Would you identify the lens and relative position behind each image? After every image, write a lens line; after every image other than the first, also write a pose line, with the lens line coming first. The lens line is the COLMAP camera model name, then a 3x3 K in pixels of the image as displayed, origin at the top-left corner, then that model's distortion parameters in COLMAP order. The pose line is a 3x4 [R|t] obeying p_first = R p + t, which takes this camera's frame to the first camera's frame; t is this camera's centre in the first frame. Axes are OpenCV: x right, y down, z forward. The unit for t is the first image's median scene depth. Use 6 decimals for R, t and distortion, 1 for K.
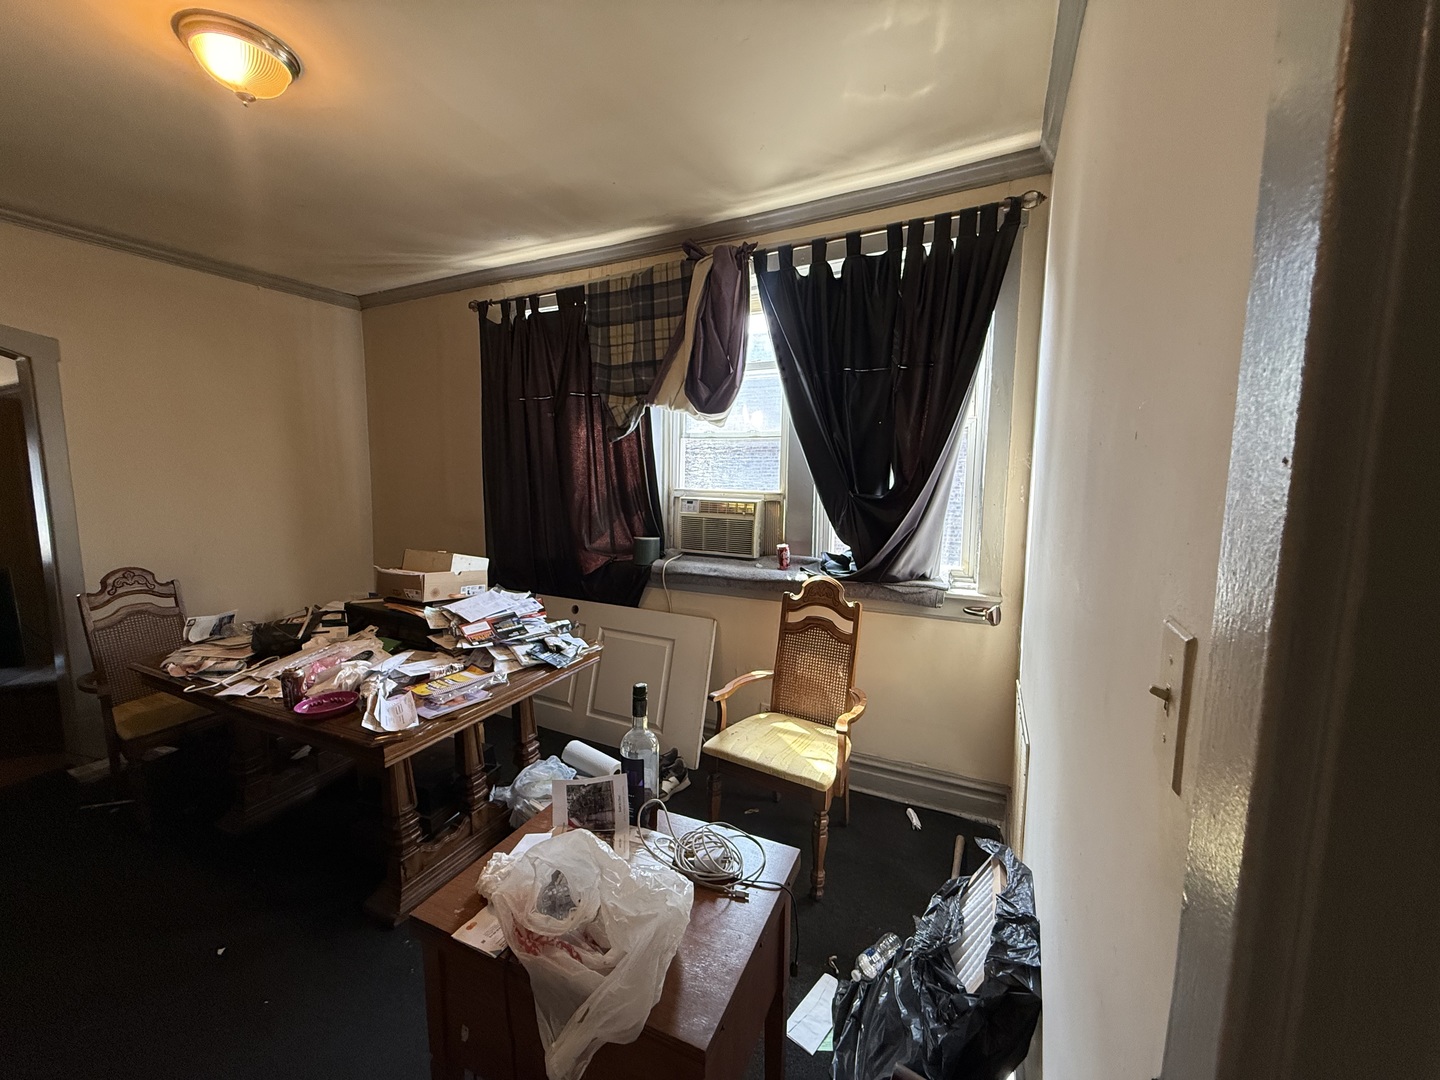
lens RADIAL K [[572.6, 0, 707.2], [0, 572.6, 535.9], [0, 0, 1]] dist [0.000251, -0.000076]
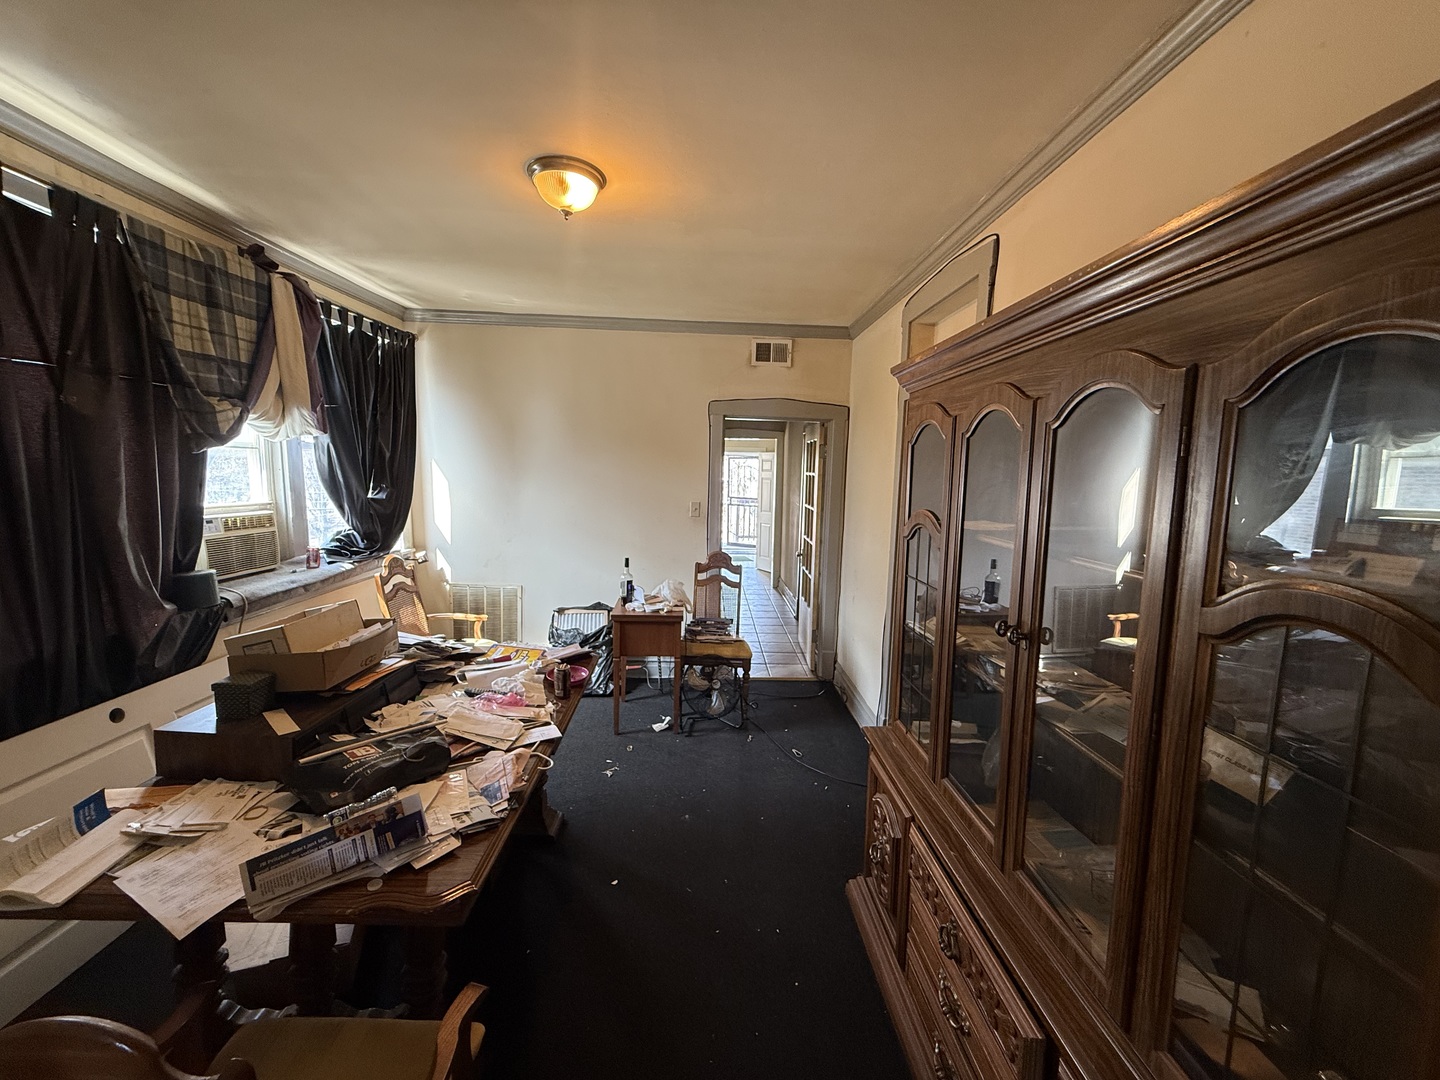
lens RADIAL K [[572.6, 0, 716.1], [0, 572.6, 532.9], [0, 0, 1]] dist [0.000251, -0.000076]
pose [[-0.469440, -0.112379, 0.875784, -1.264121], [0.080573, 0.982277, 0.169233, -0.141647], [-0.879280, 0.150009, -0.452066, 0.815024]]
